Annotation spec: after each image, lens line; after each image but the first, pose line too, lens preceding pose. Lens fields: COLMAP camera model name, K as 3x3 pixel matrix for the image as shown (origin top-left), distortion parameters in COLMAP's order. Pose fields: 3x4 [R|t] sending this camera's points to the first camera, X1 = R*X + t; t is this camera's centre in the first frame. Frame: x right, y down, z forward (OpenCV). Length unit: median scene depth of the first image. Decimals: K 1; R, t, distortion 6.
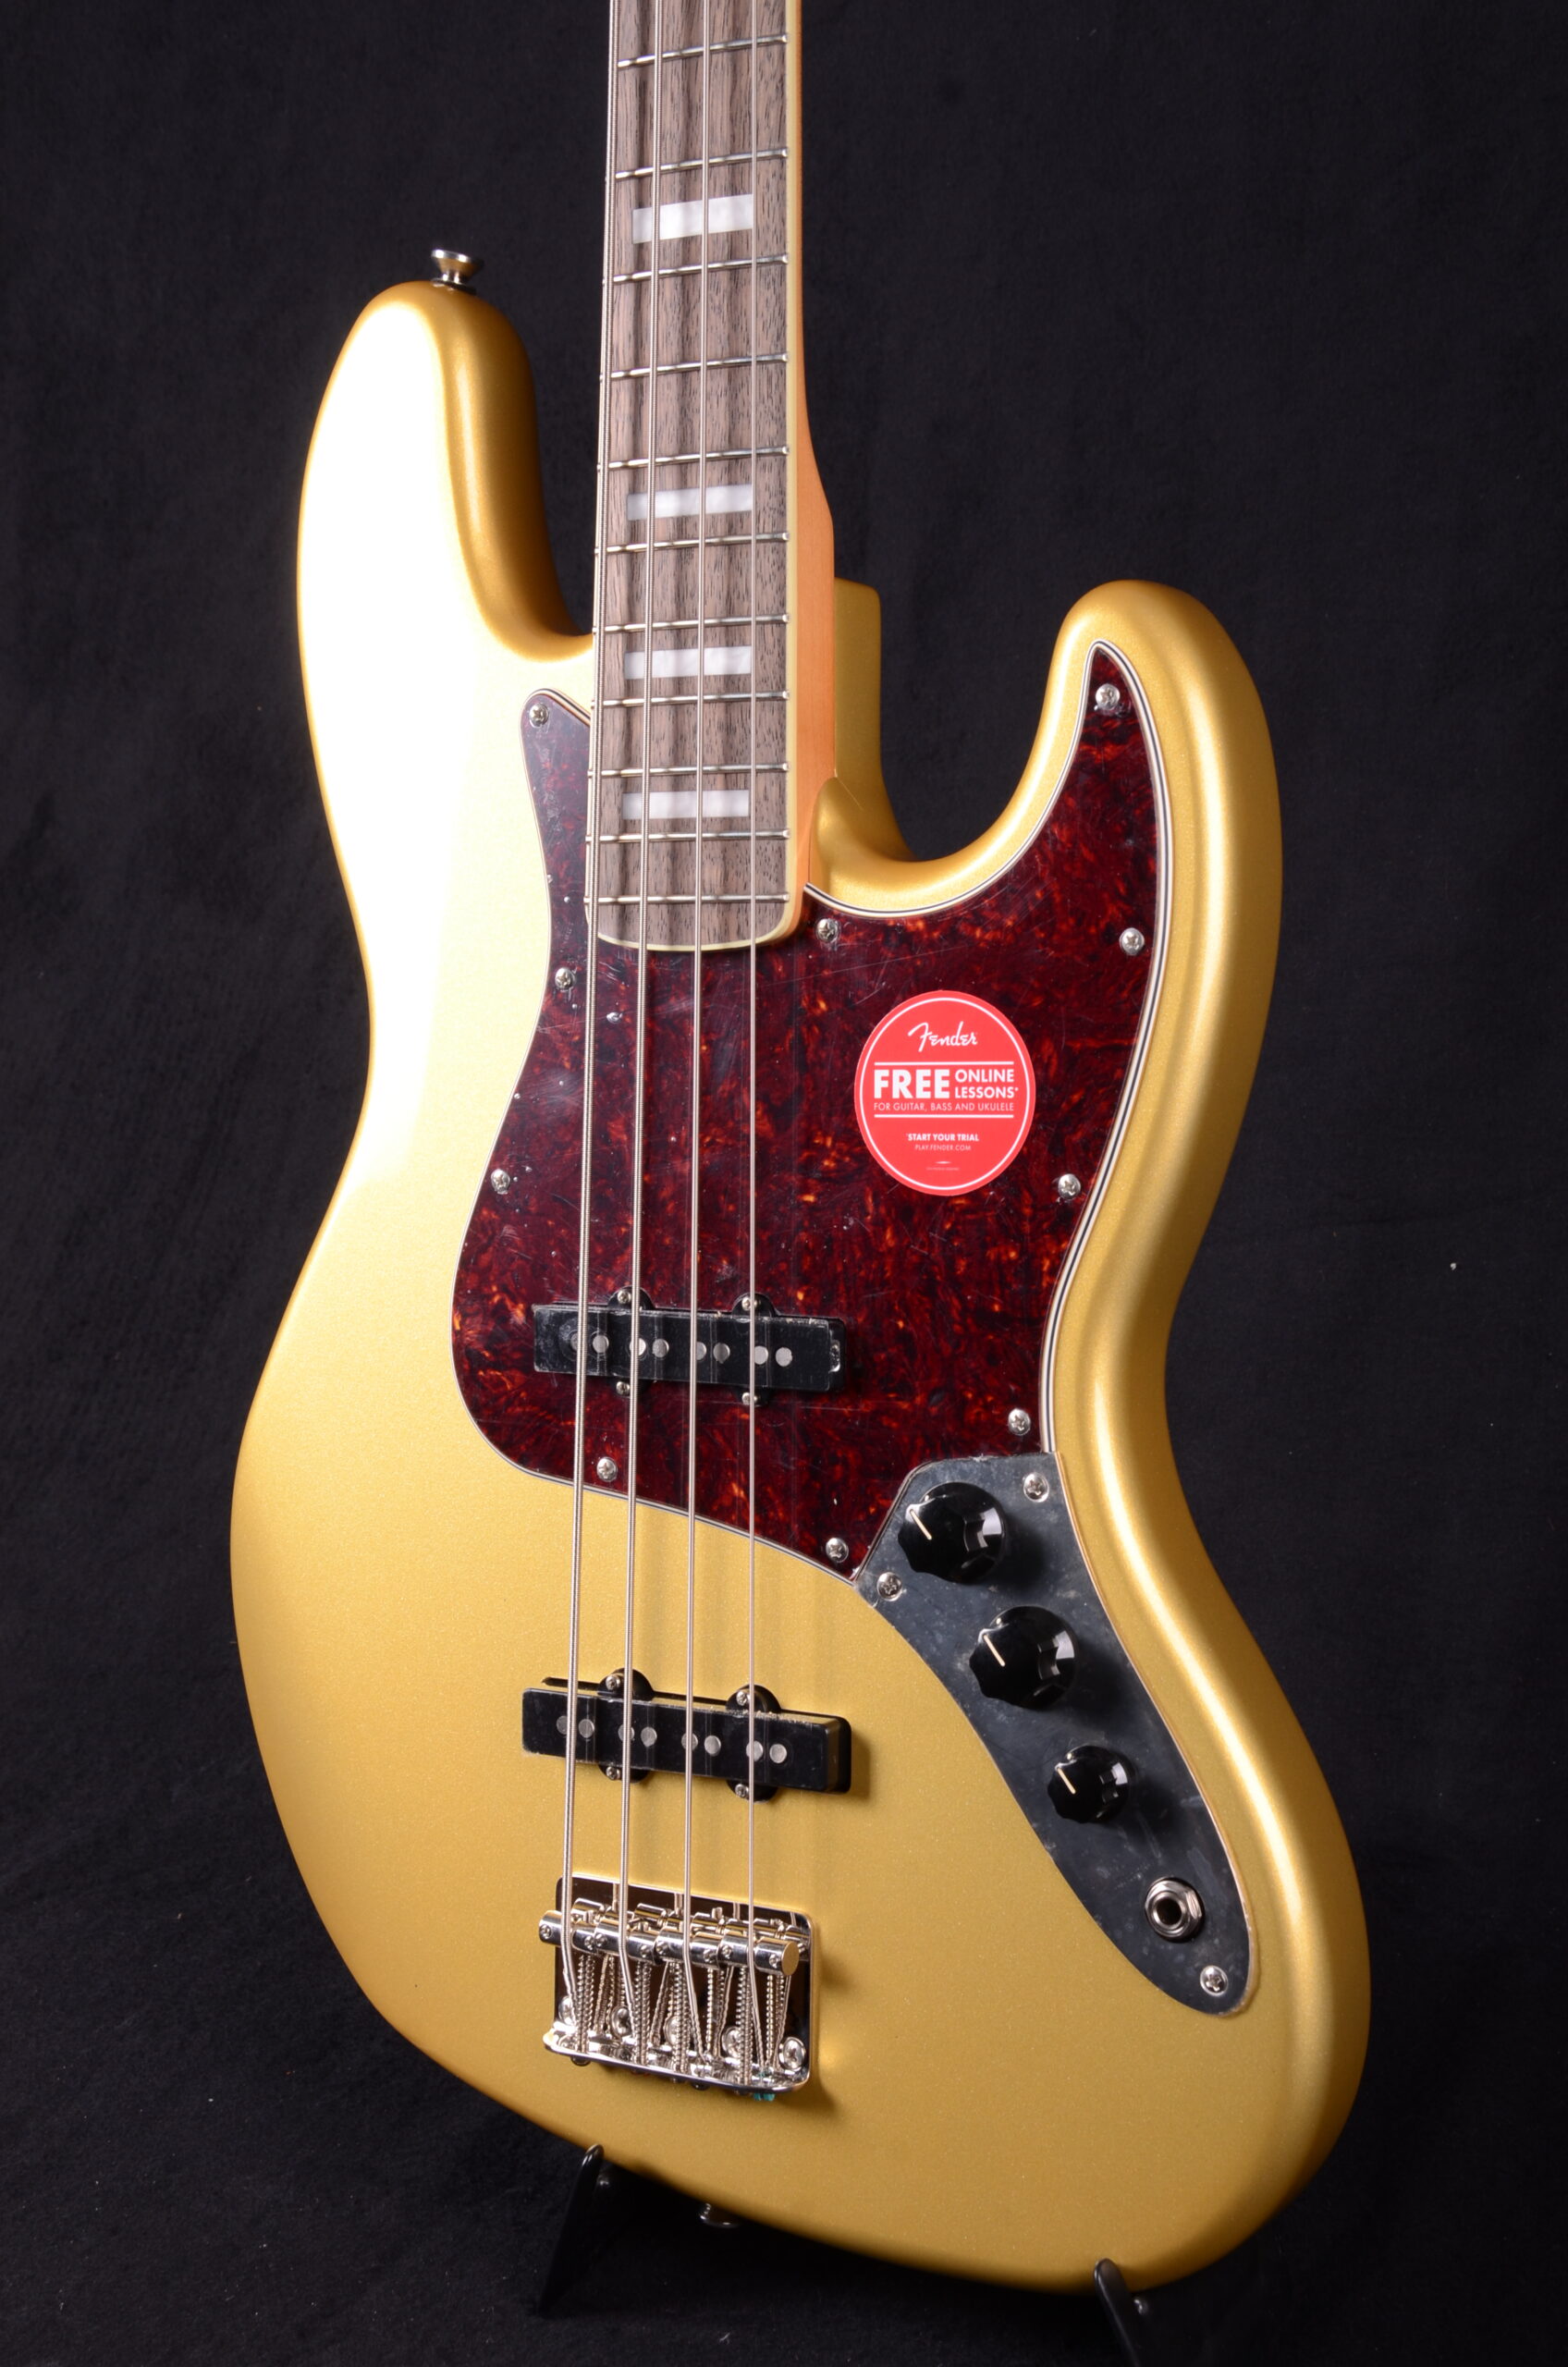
lens RADIAL K [[3292.2, 0, 773.9], [0, 3292.2, 1238.5], [0, 0, 1]] dist [0.090895, 0.000000]
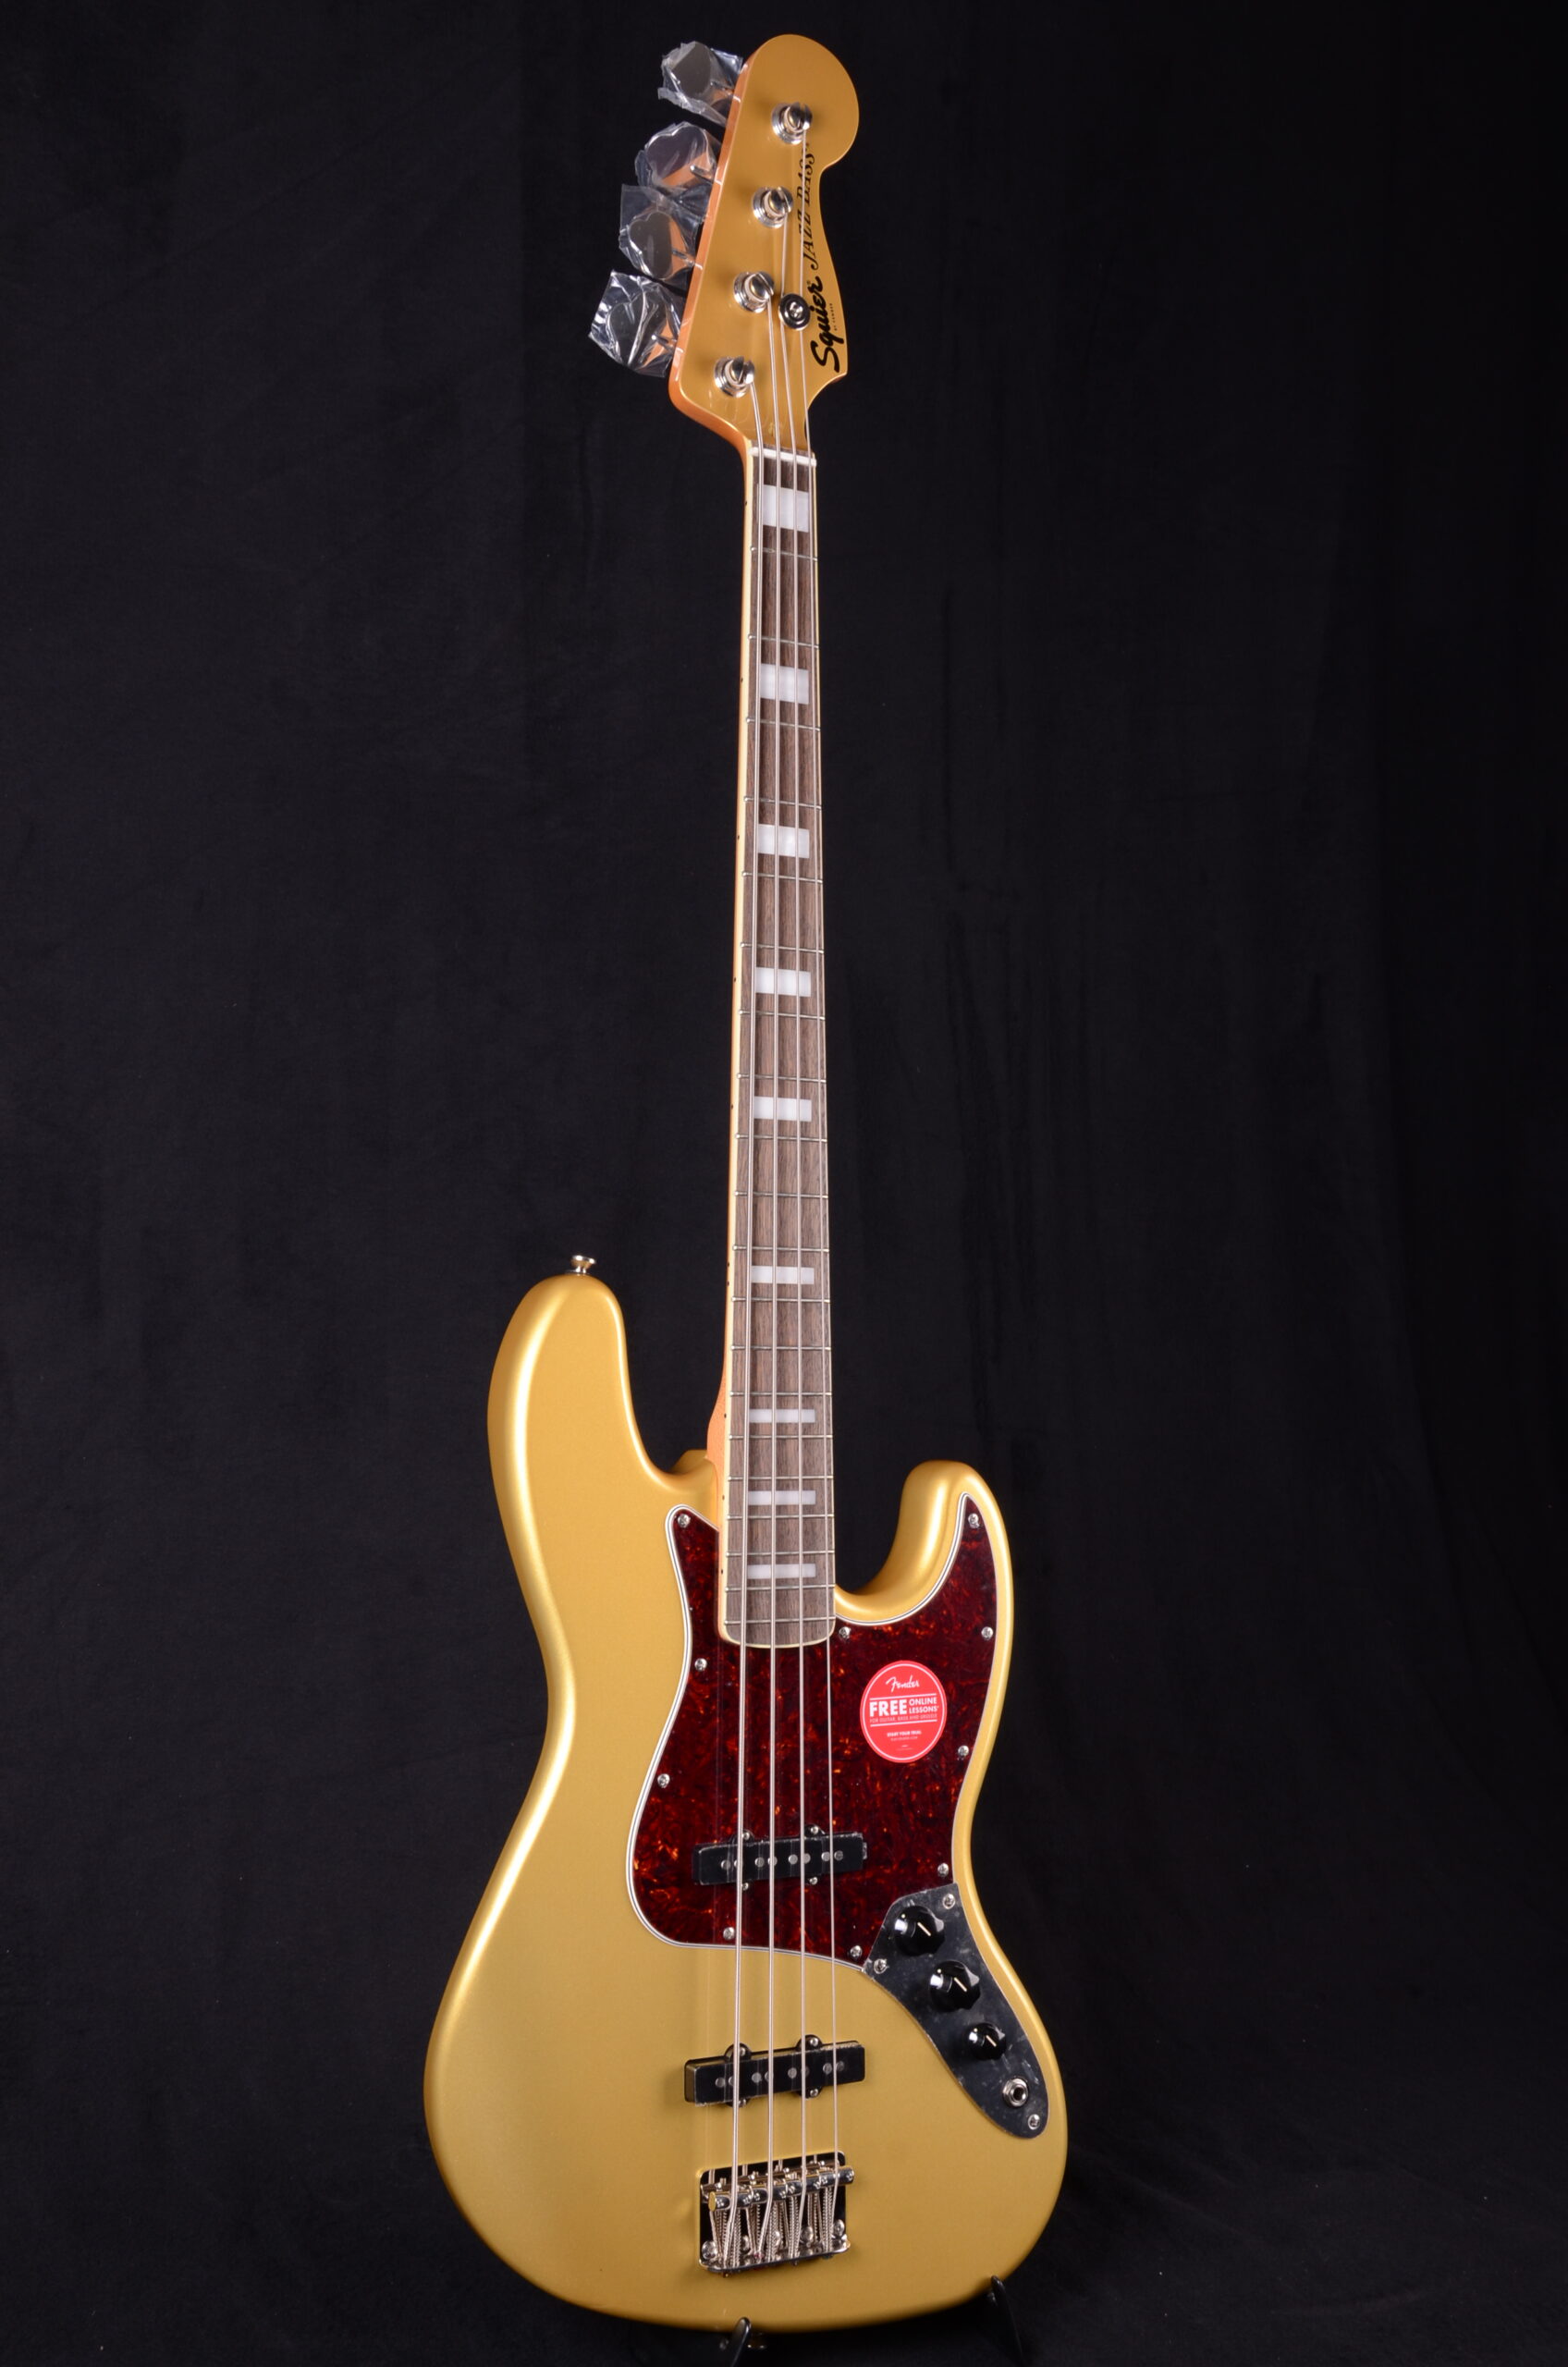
lens RADIAL K [[2704.4, 0, 791.6], [0, 2704.4, 1197.6], [0, 0, 1]] dist [0.023661, 0.000000]
pose [[0.515769, 0.058413, 0.854734, -1.410073], [0.055821, 0.993262, -0.101564, -0.190372], [-0.854907, 0.100095, 0.509033, 0.172206]]
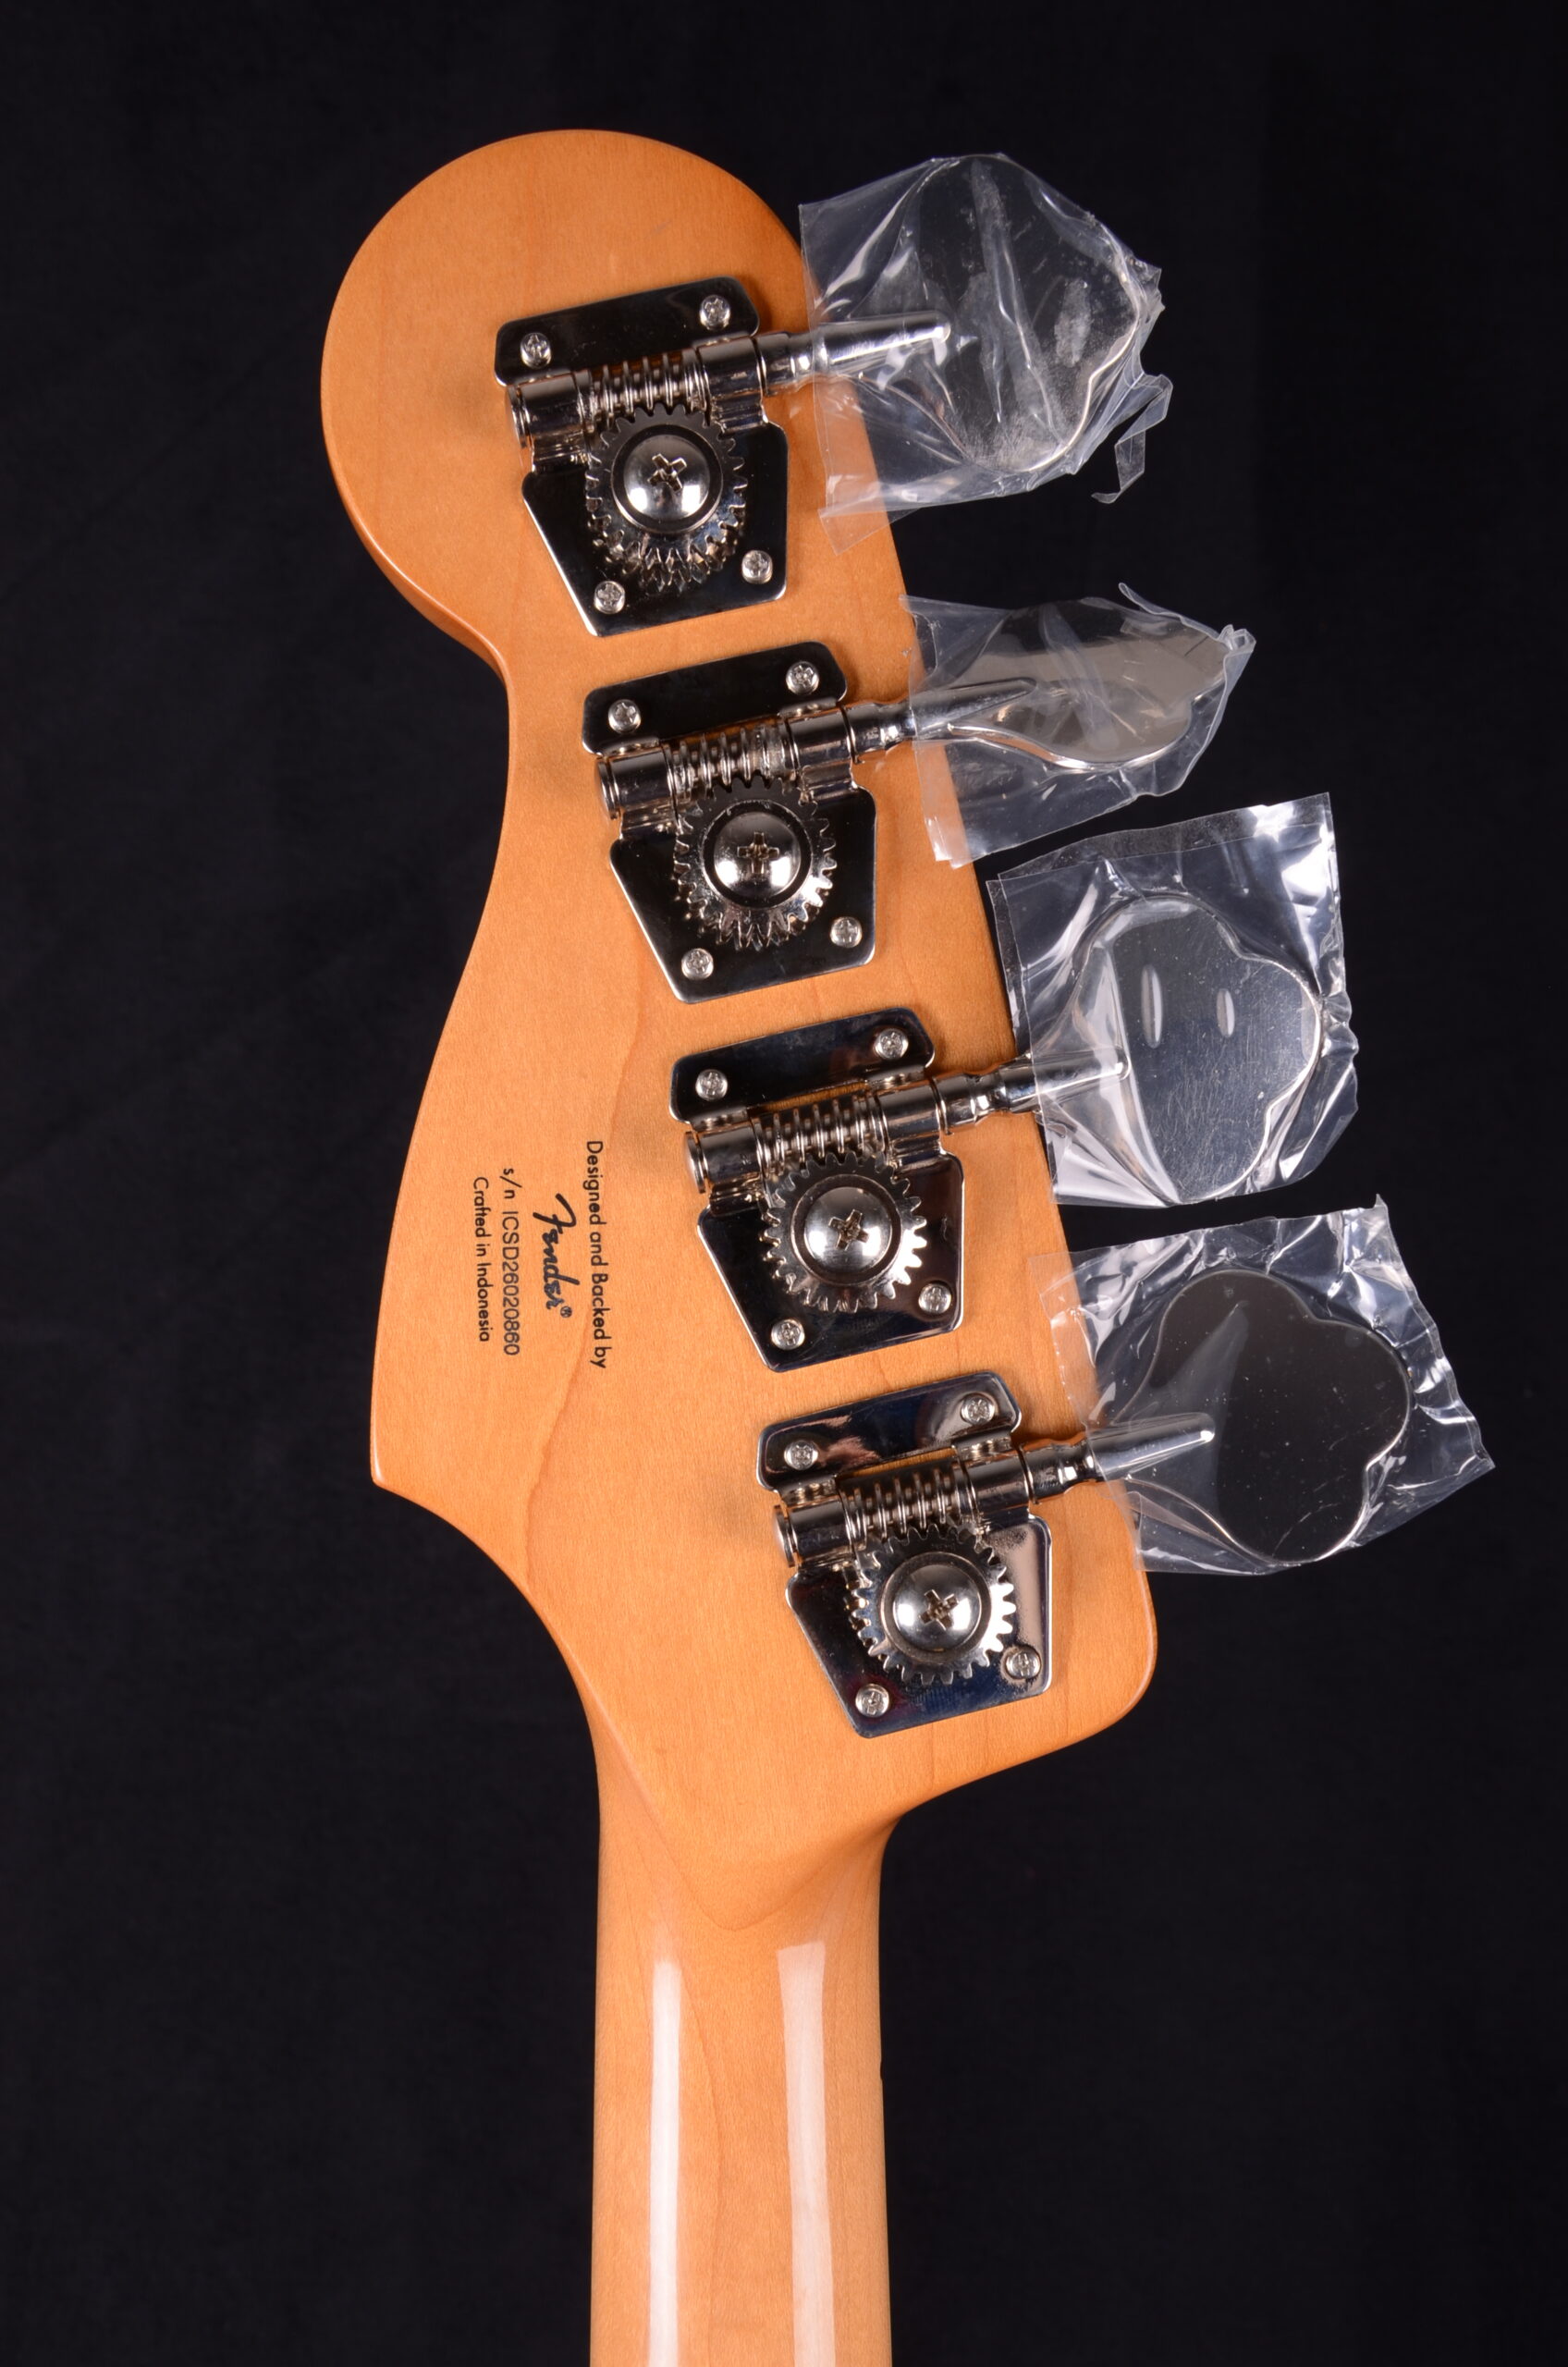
lens RADIAL K [[2704.4, 0, 794.8], [0, 2704.4, 1176.1], [0, 0, 1]] dist [0.023661, 0.000000]
pose [[0.855391, 0.002250, 0.517978, -0.108259], [0.067477, 0.990985, -0.115737, -0.849894], [-0.513569, 0.133952, 0.847528, 0.529970]]
